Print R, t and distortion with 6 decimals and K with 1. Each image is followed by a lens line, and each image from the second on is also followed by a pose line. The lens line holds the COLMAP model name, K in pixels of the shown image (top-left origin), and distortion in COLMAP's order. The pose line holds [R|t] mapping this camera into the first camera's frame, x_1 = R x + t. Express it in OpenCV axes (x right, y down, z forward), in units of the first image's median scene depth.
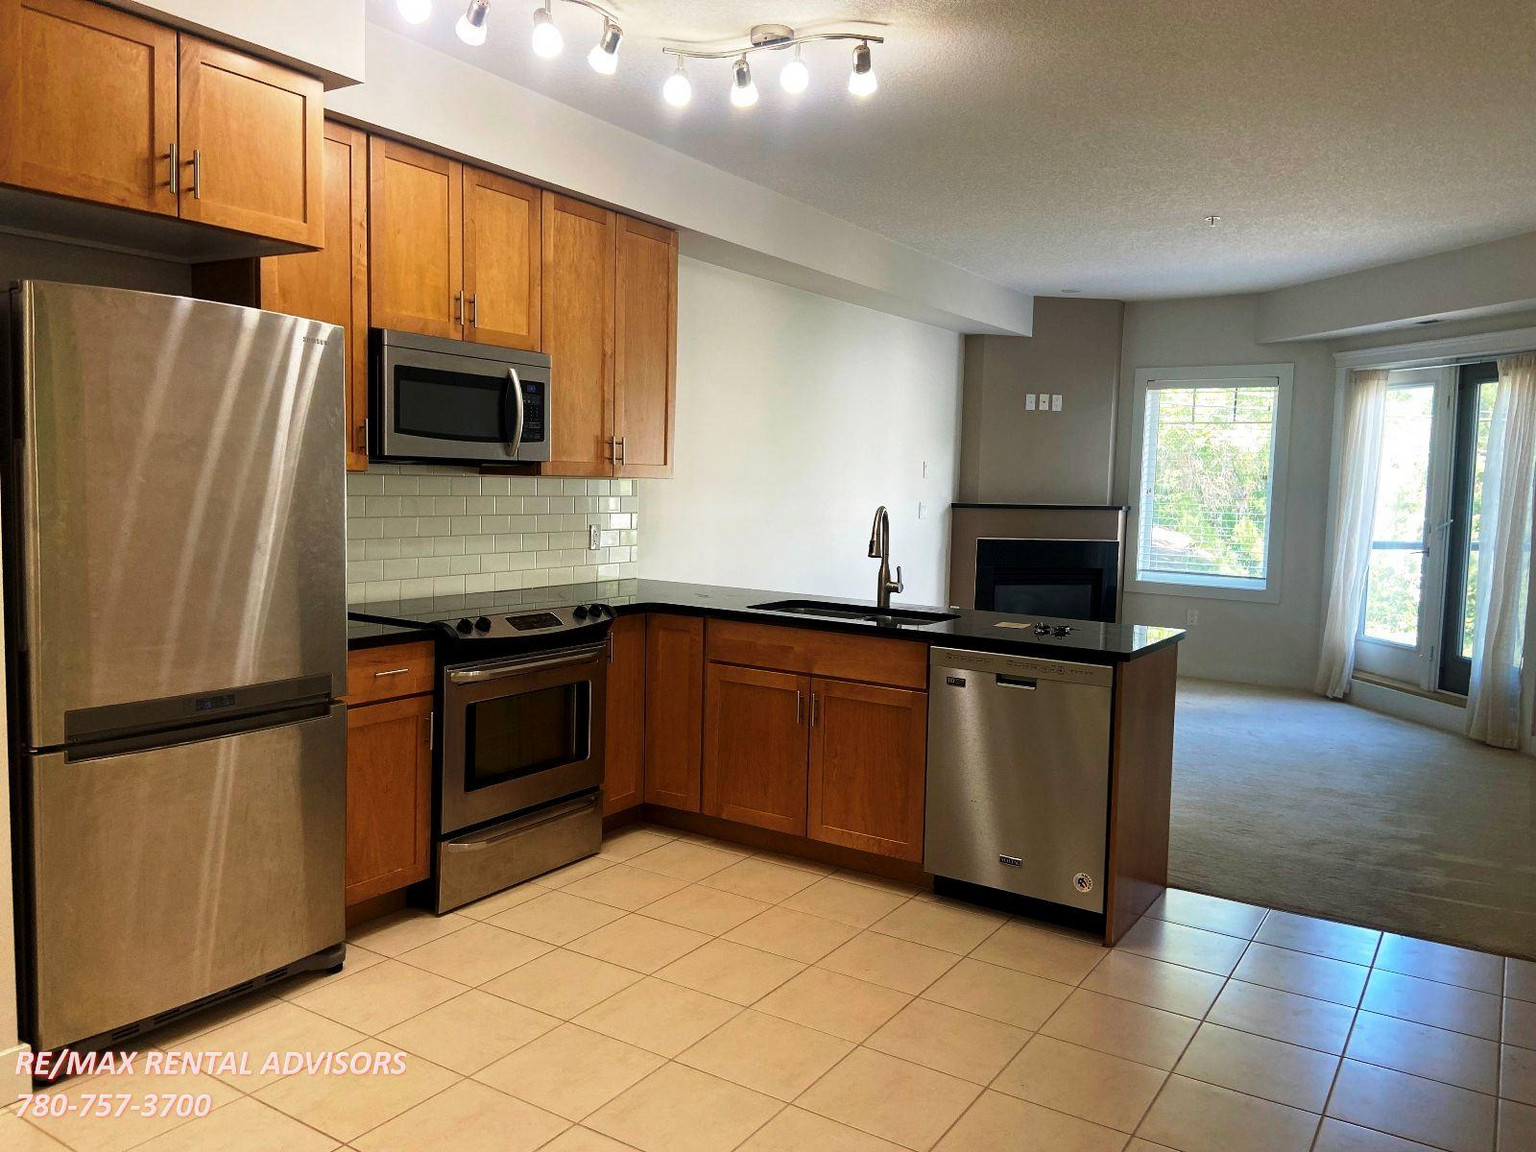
lens RADIAL K [[1157.0, 0, 754.2], [0, 1157.0, 561.6], [0, 0, 1]] dist [0.127846, -0.183482]
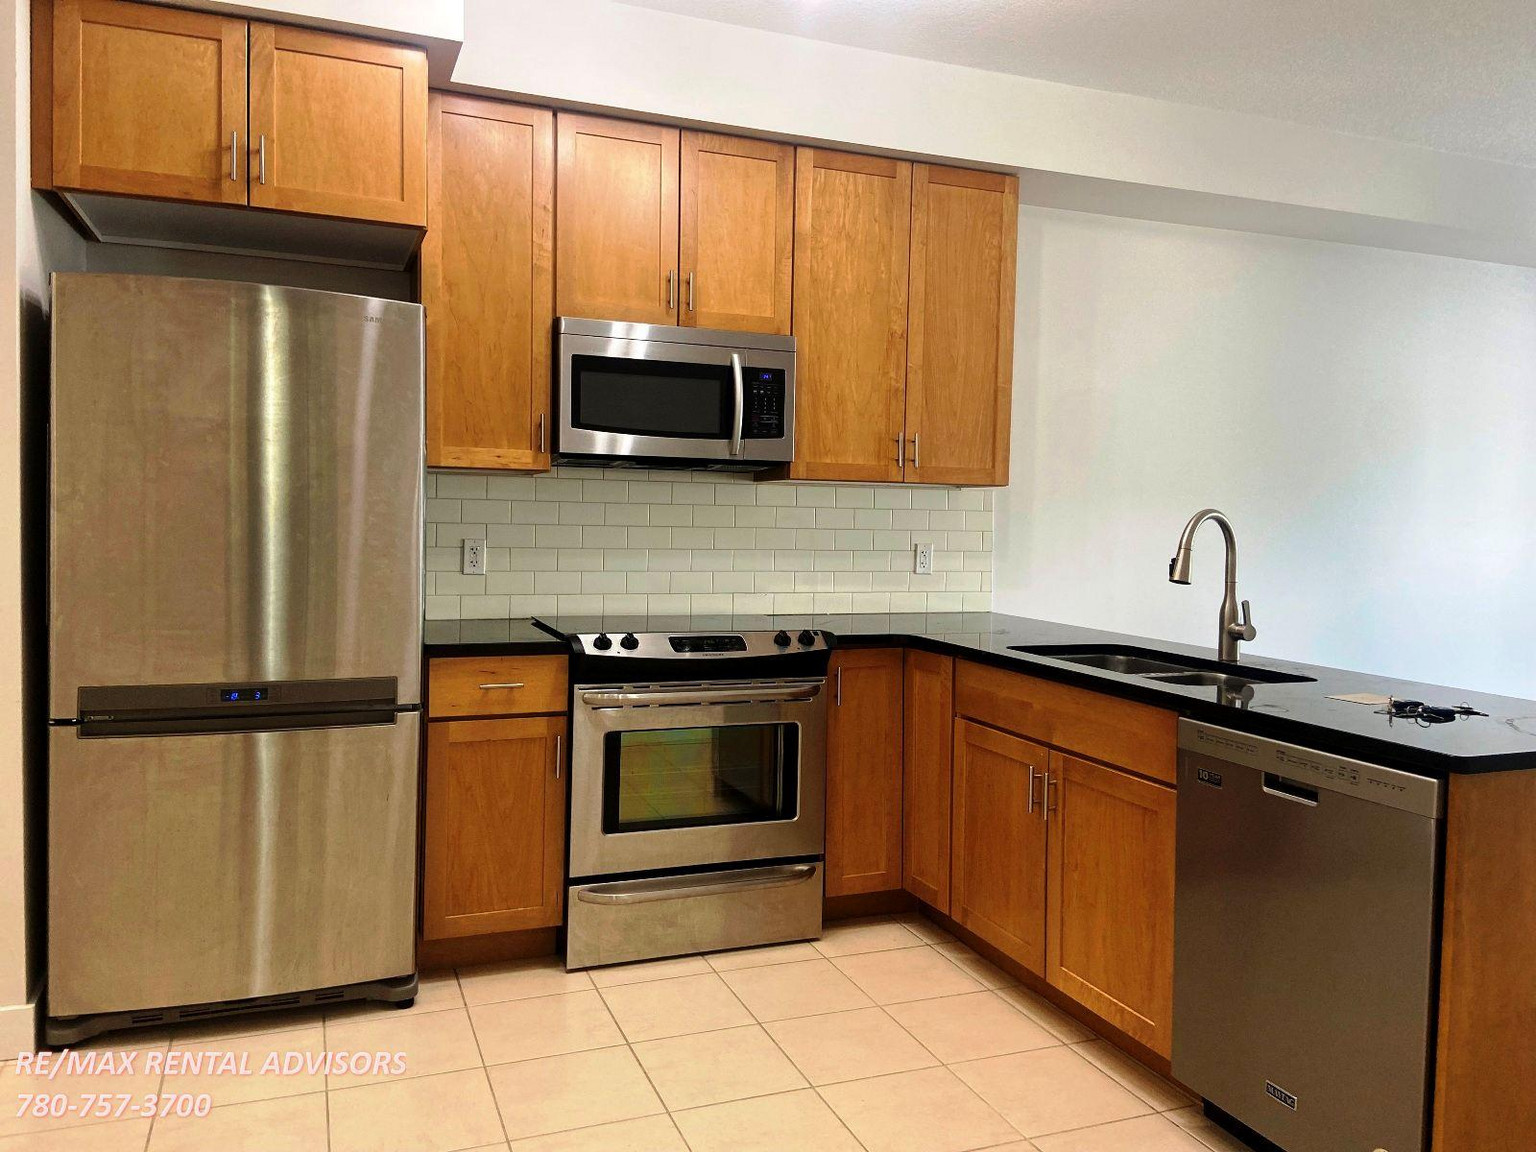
lens RADIAL K [[1157.0, 0, 754.2], [0, 1157.0, 561.6], [0, 0, 1]] dist [0.127846, -0.183482]
pose [[0.814666, 0.014397, -0.579751, 0.367988], [-0.041948, 0.998536, -0.034148, 0.021274], [0.578411, 0.052139, 0.814077, 0.371088]]
